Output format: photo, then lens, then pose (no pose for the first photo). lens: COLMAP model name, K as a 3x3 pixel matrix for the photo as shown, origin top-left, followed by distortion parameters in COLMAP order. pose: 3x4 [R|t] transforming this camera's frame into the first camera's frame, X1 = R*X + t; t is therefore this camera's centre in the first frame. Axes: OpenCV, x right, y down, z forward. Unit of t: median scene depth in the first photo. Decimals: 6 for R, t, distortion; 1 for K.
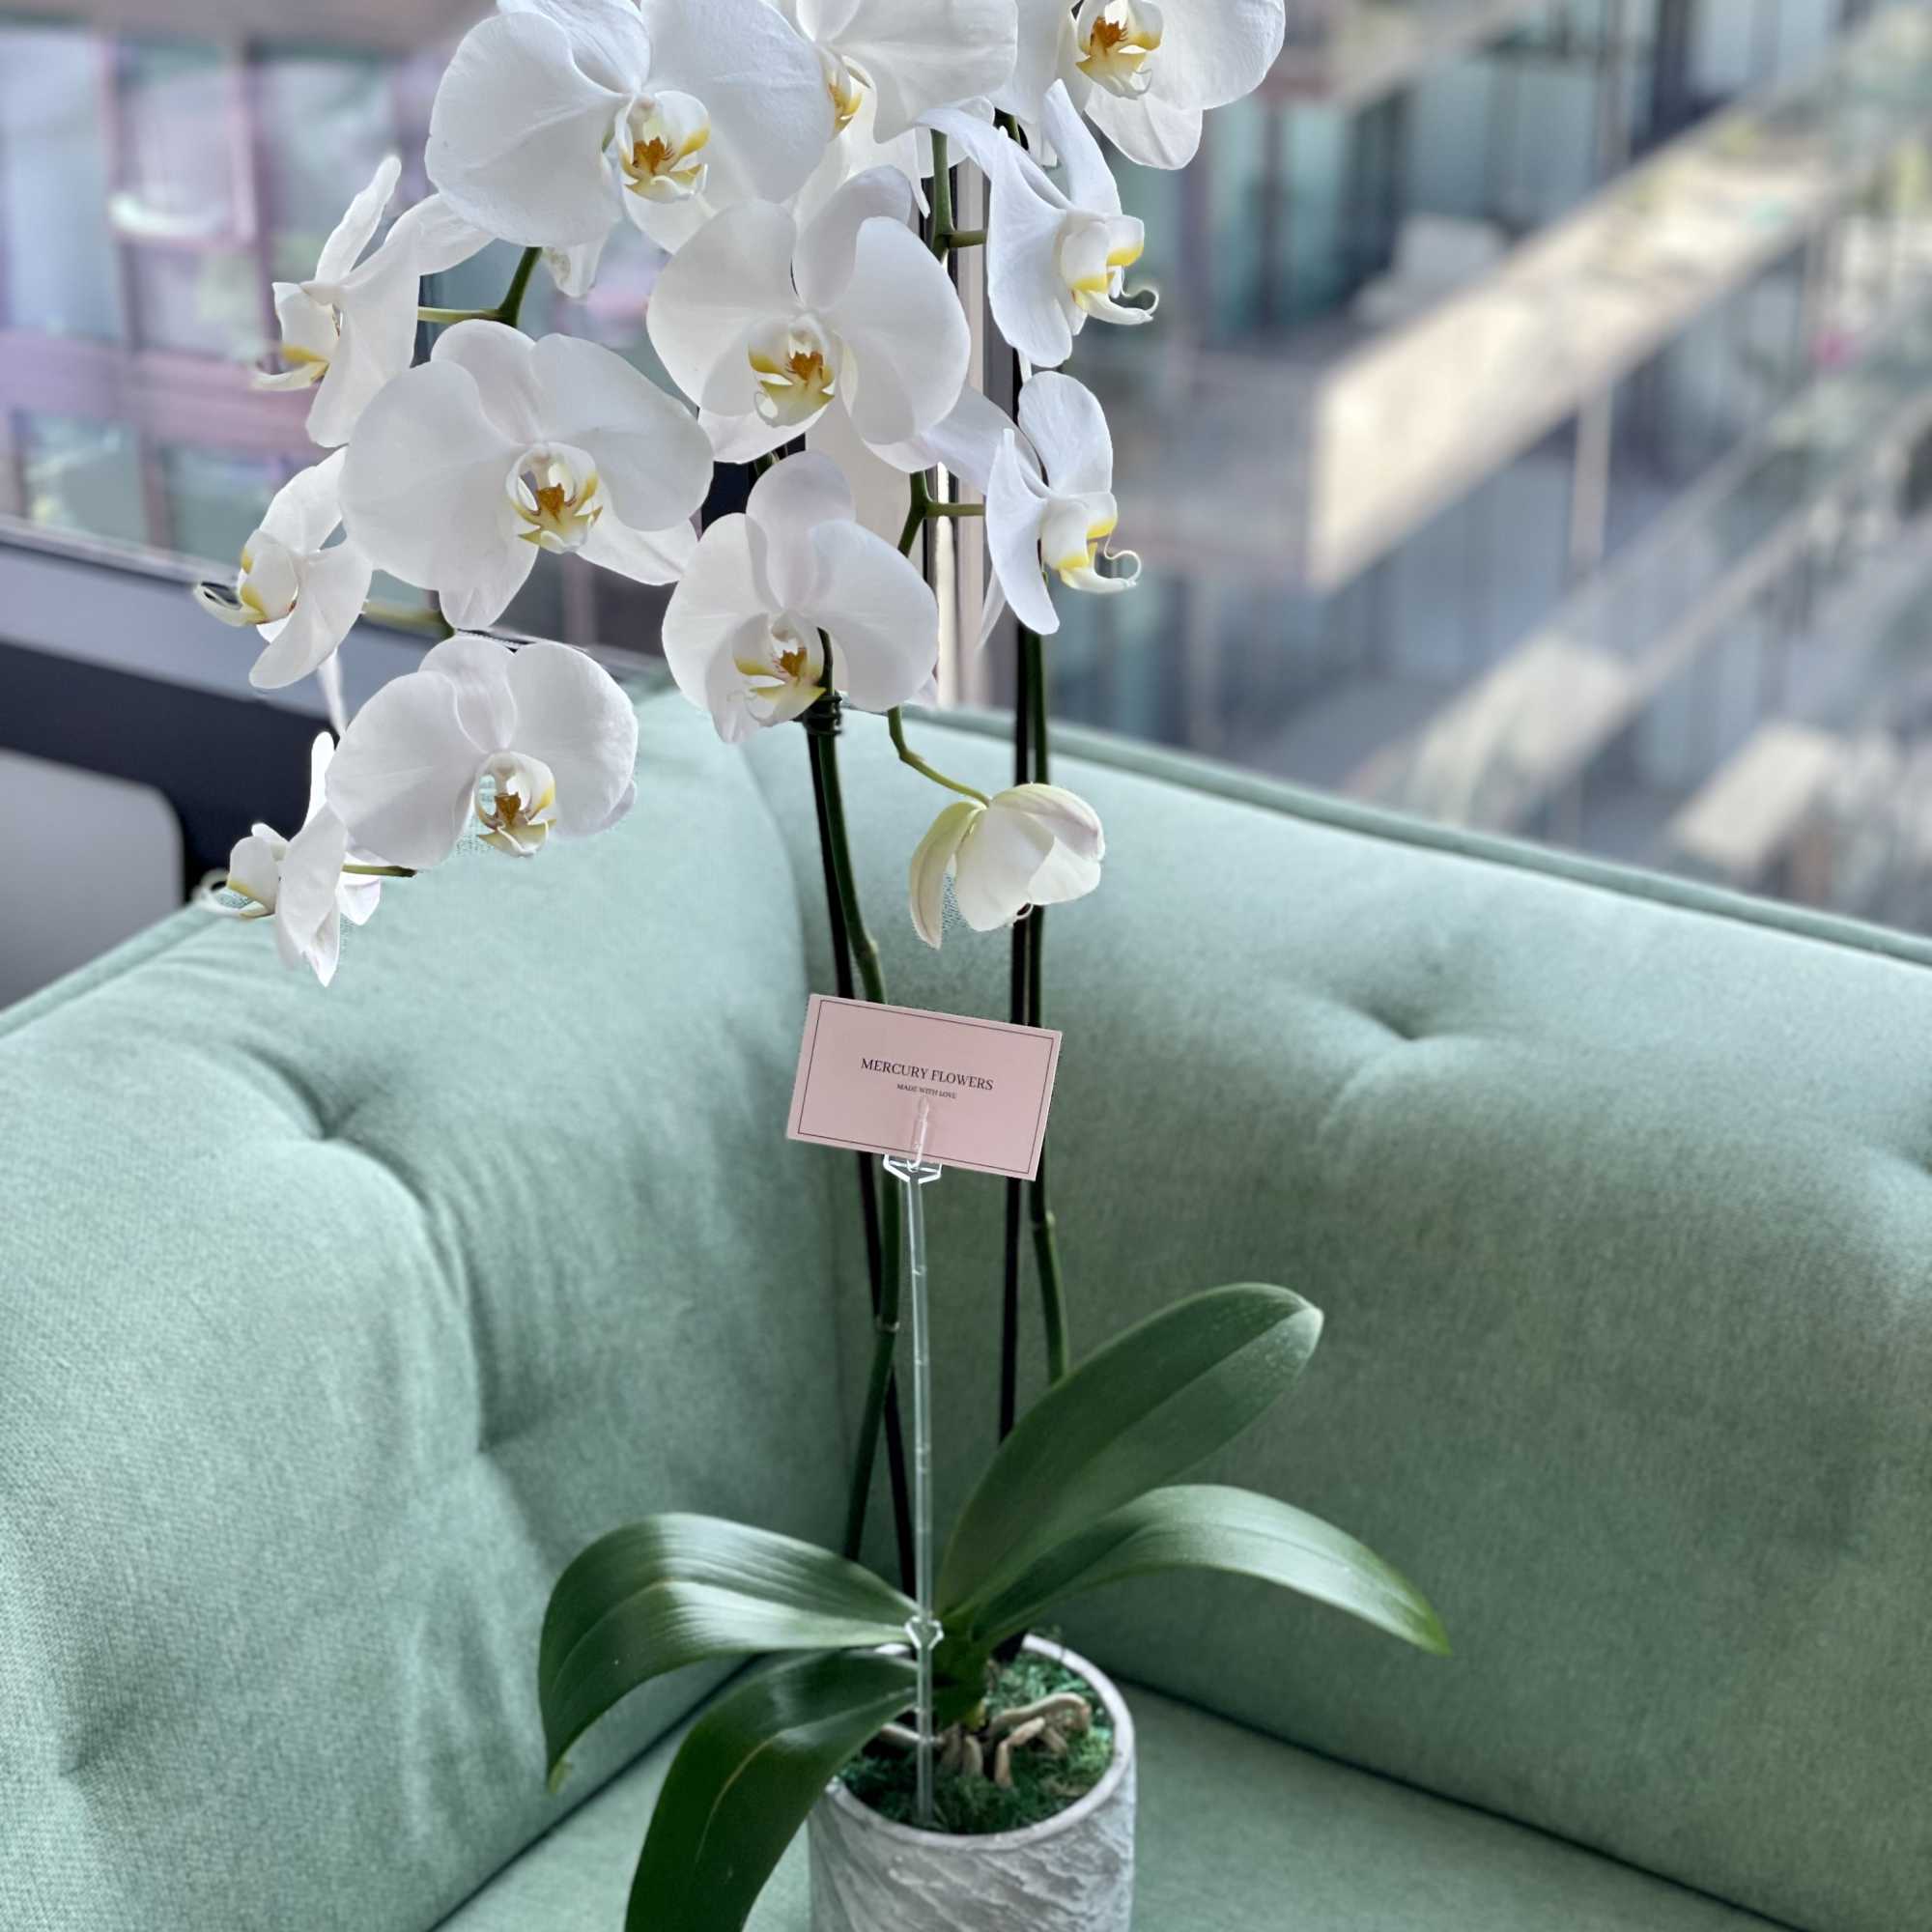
lens RADIAL K [[3782.2, 0, 971.3], [0, 3782.2, 941.4], [0, 0, 1]] dist [0.126147, 0.165465]
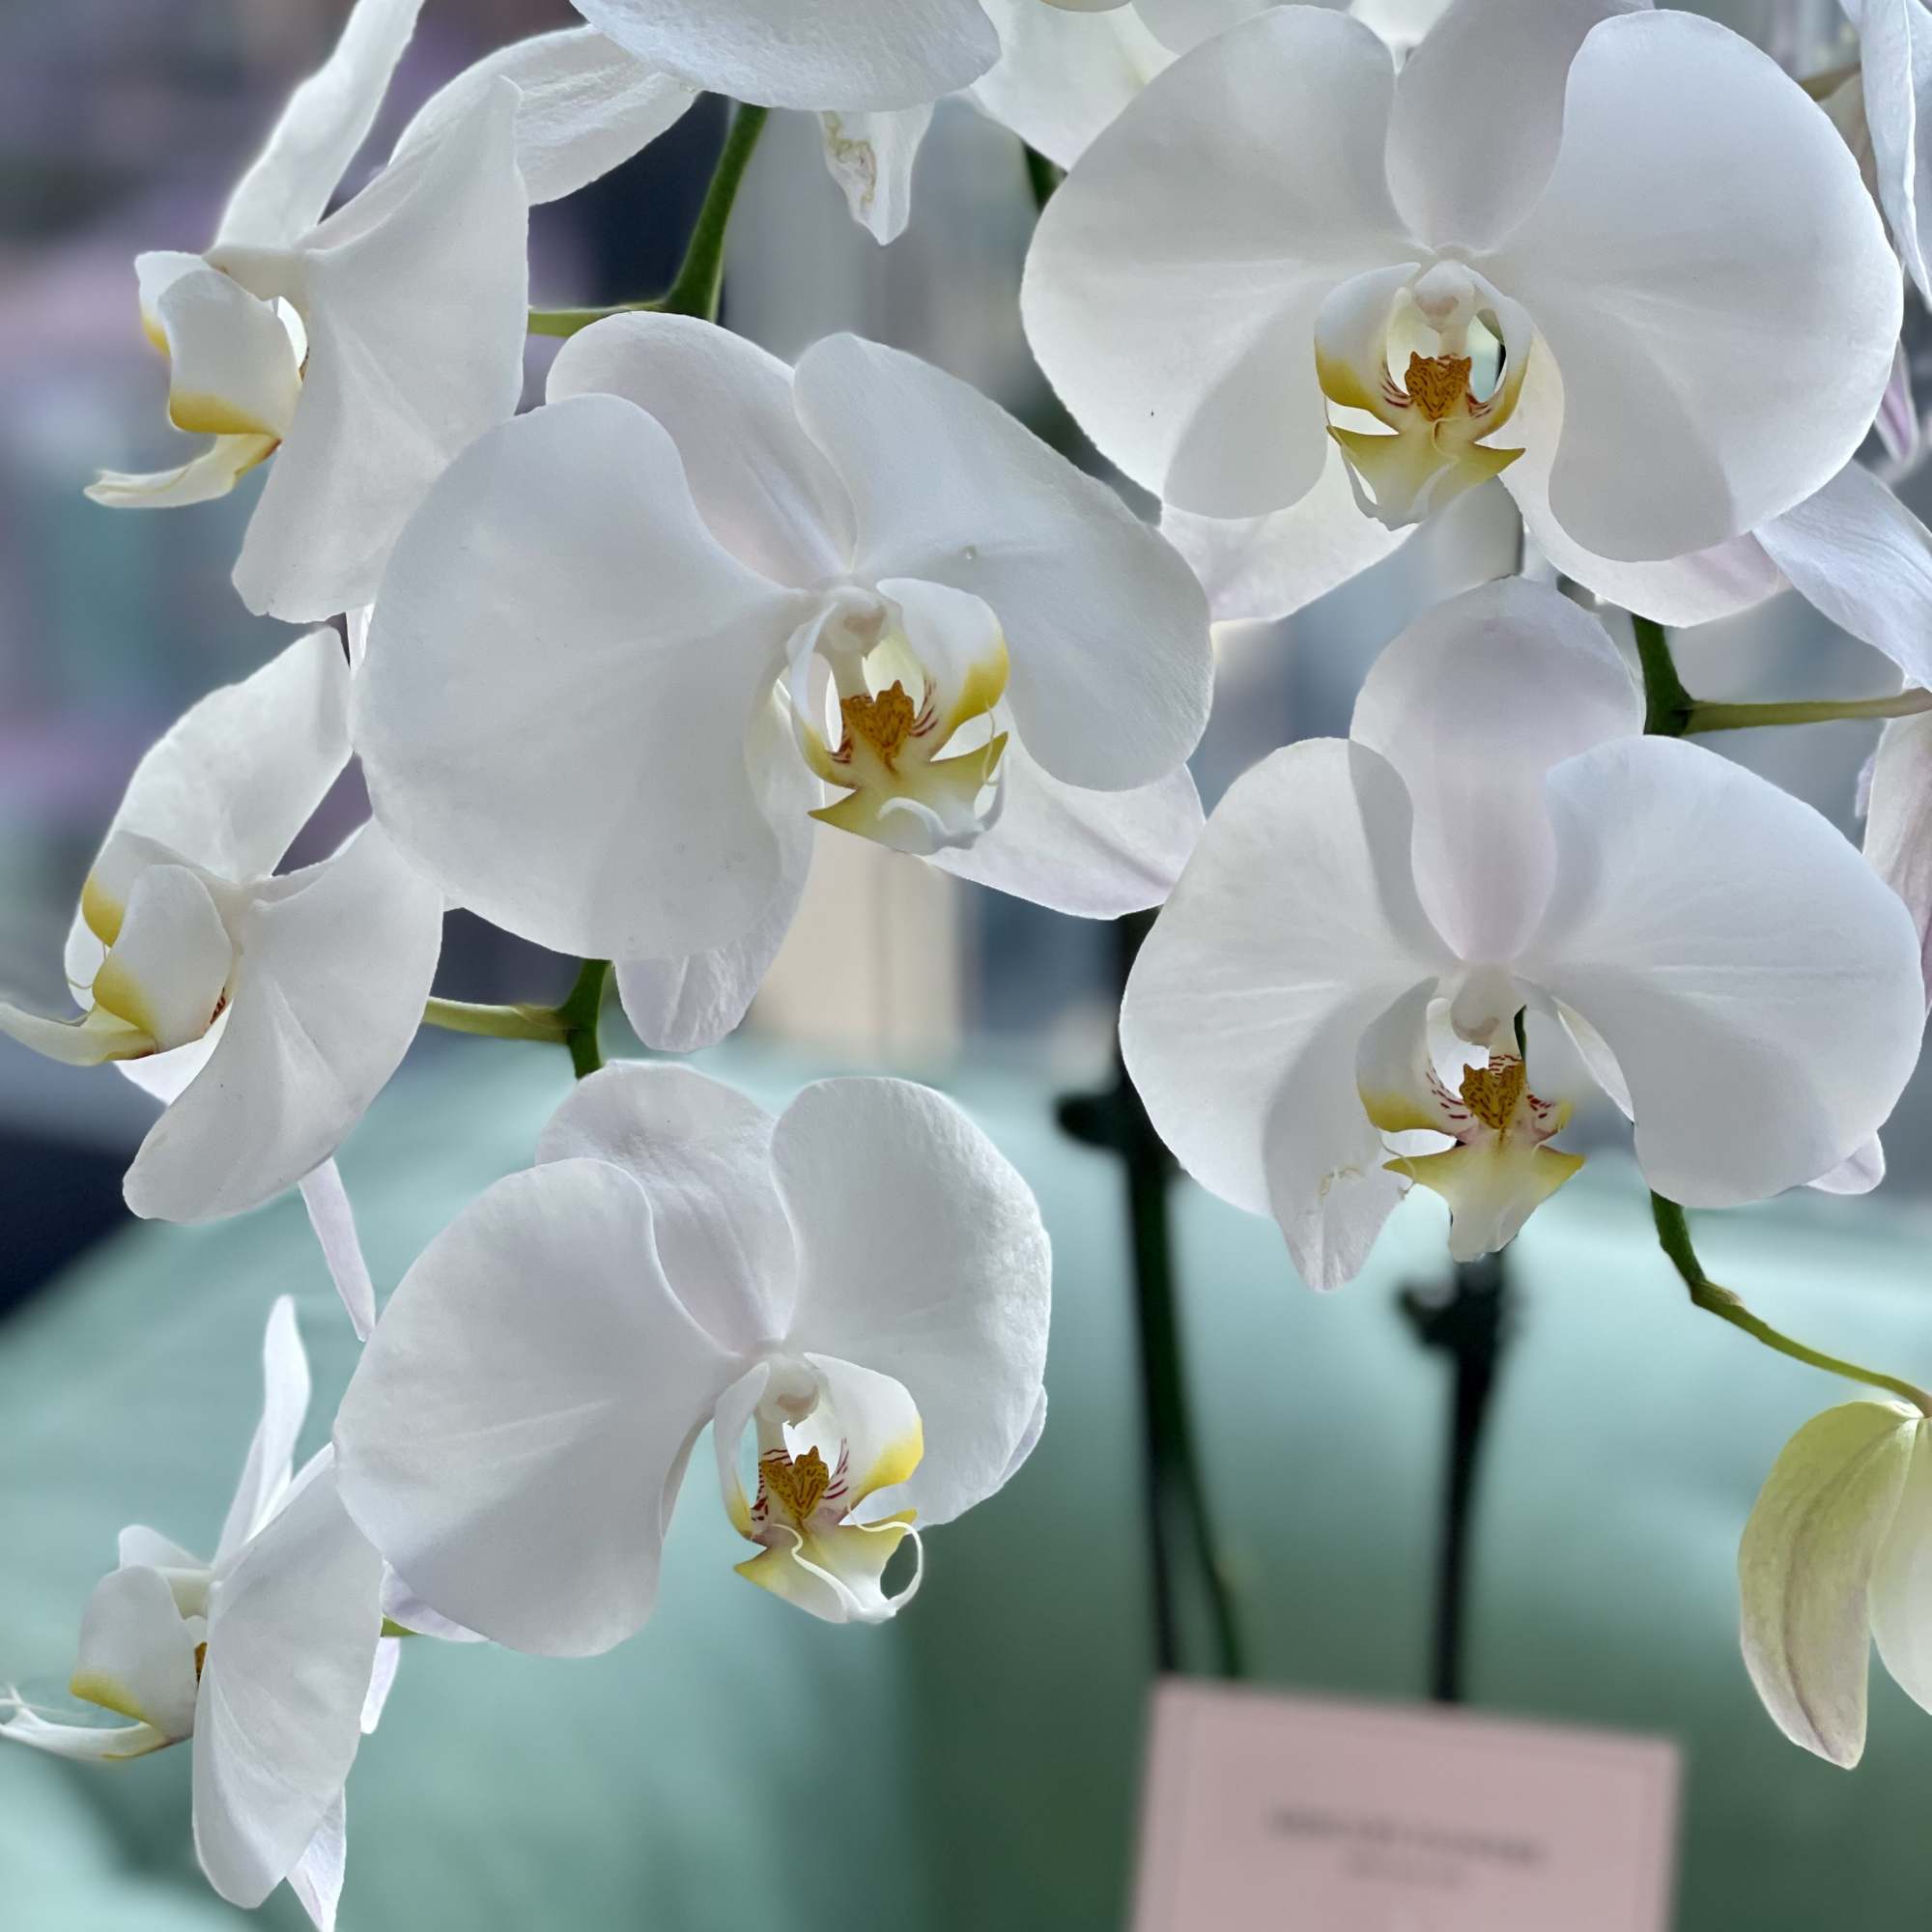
lens RADIAL K [[3798.8, 0, 966.0], [0, 3798.8, 966.0], [0, 0, 1]] dist [0.079346, 0.478231]
pose [[0.993993, -0.045851, 0.099376, -0.101533], [0.052816, 0.996243, -0.068627, -0.044140], [-0.095856, 0.073463, 0.992681, 0.424595]]
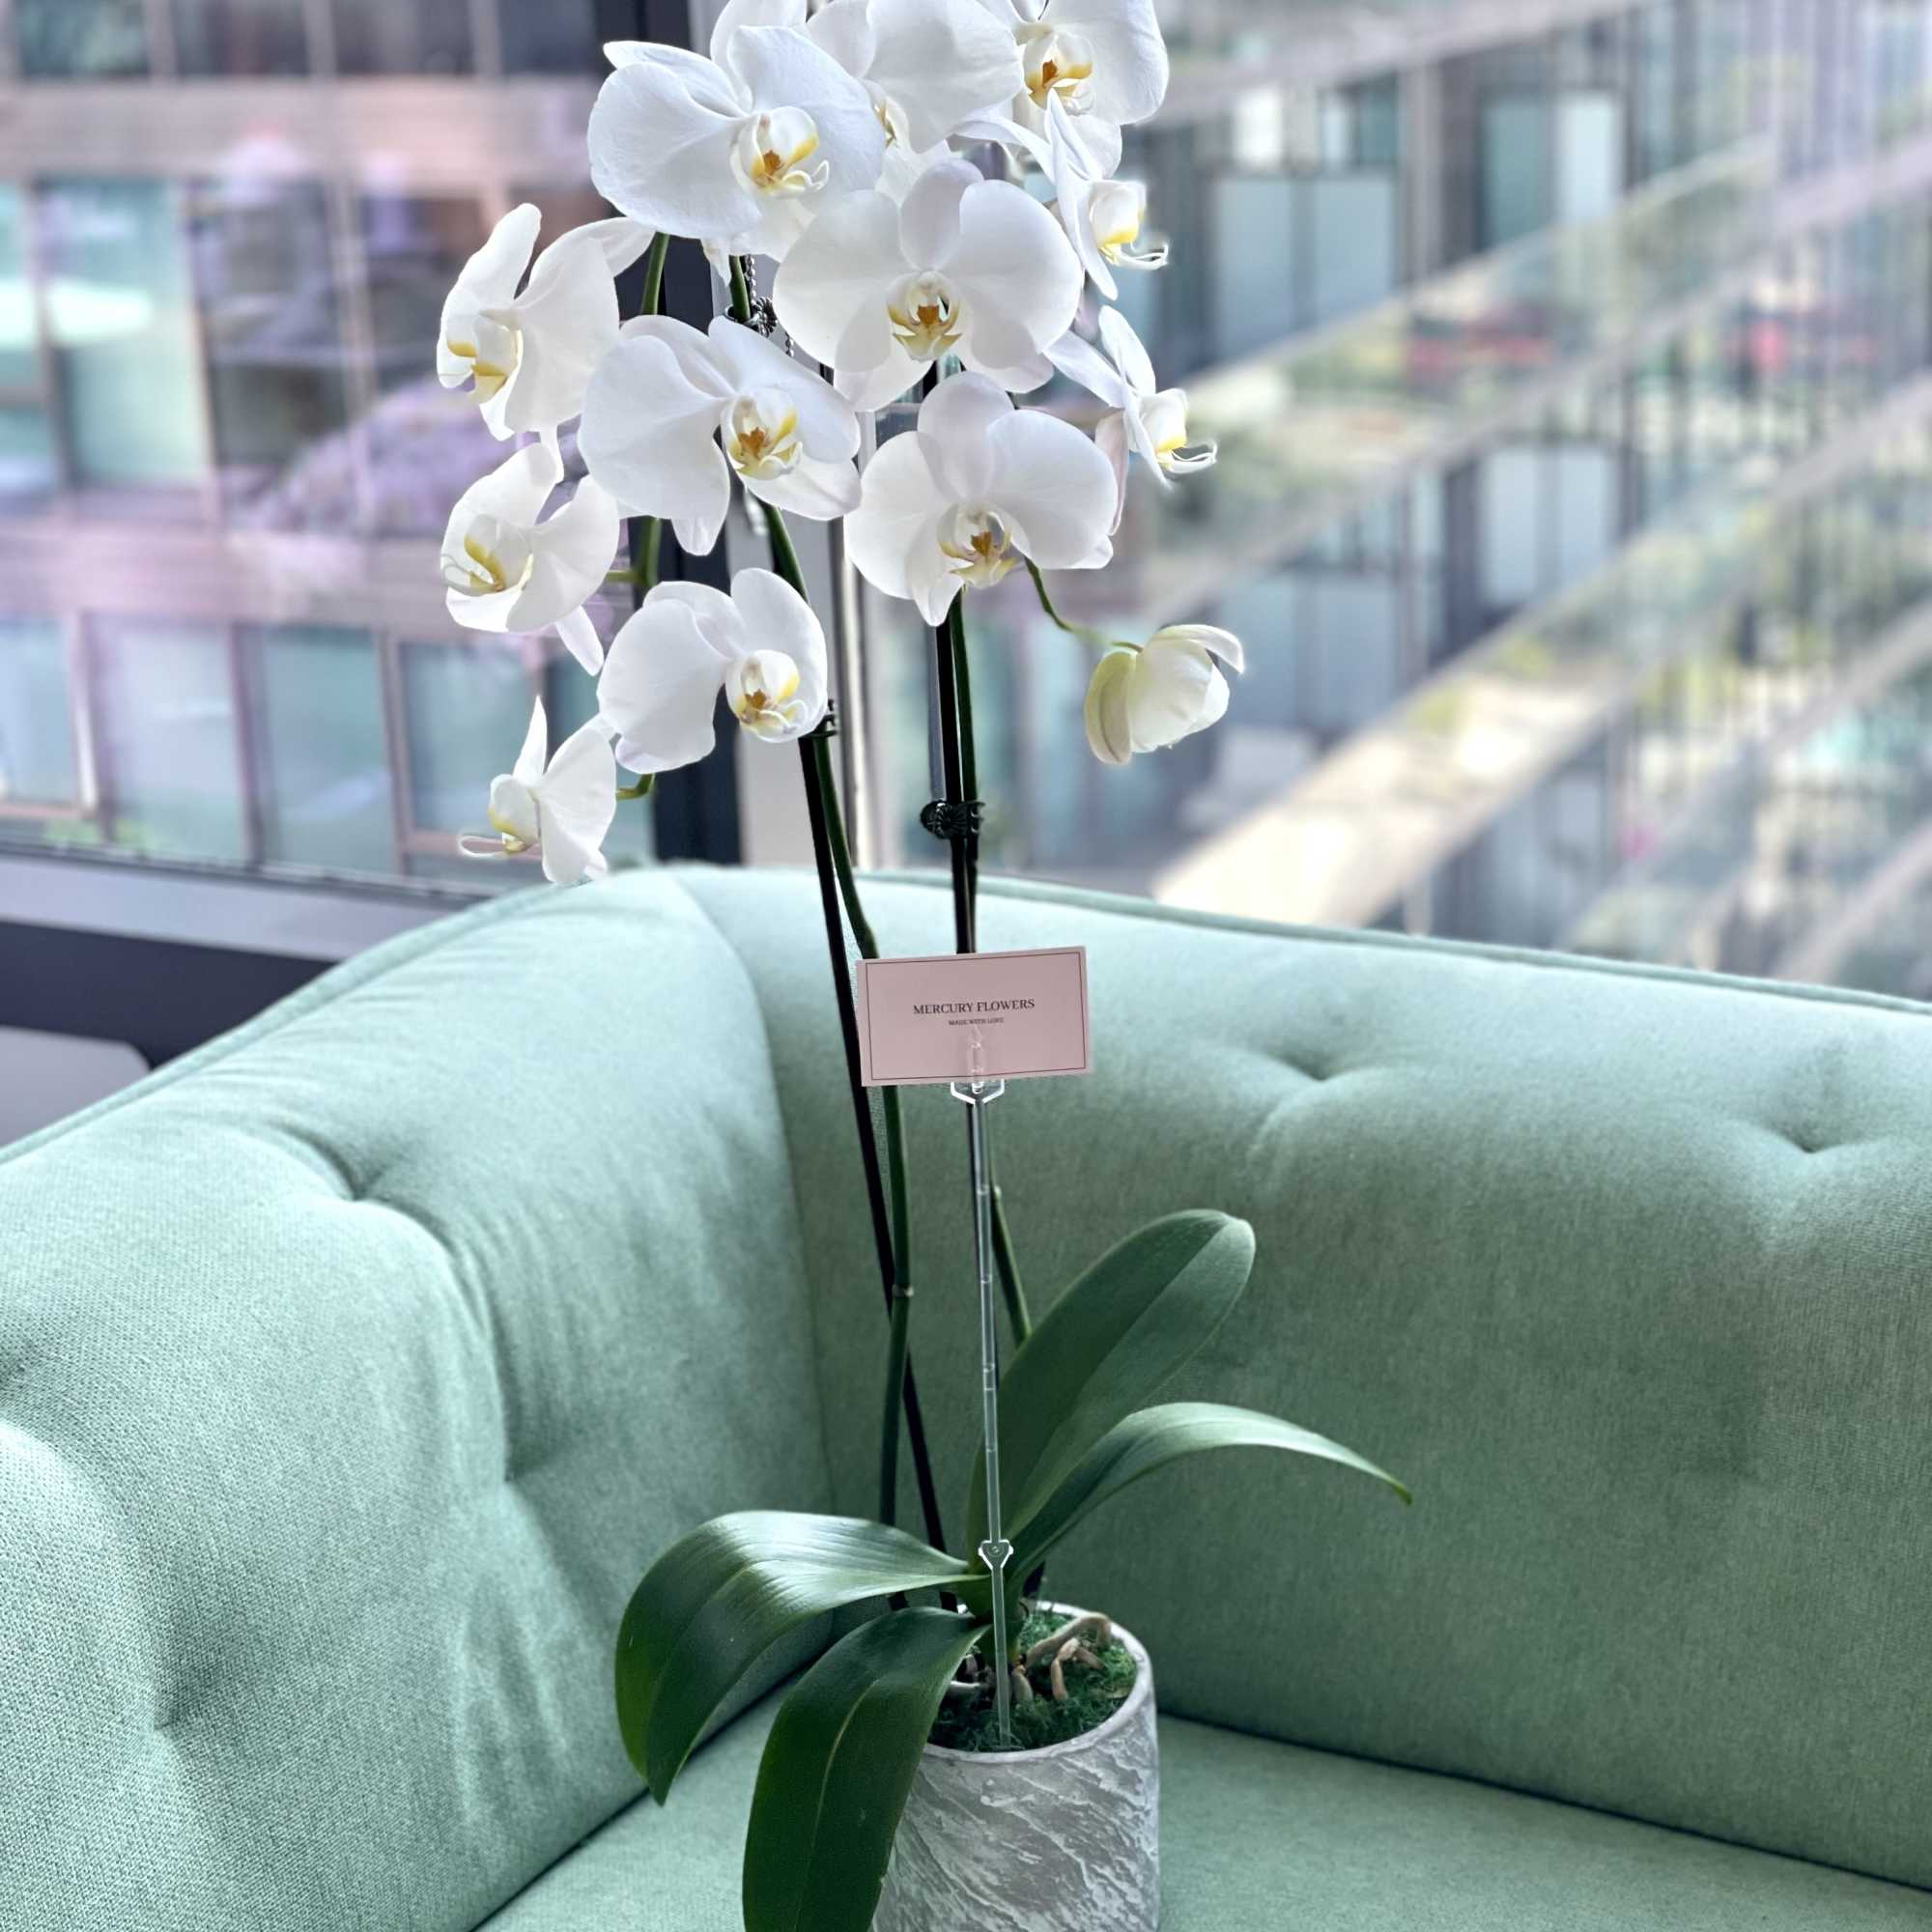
lens RADIAL K [[3782.2, 0, 971.3], [0, 3782.2, 941.4], [0, 0, 1]] dist [0.126147, 0.165465]
pose [[0.997562, -0.053640, 0.044649, -0.039026], [0.059621, 0.987535, -0.145673, 0.159420], [-0.036279, 0.147979, 0.988325, -0.118573]]
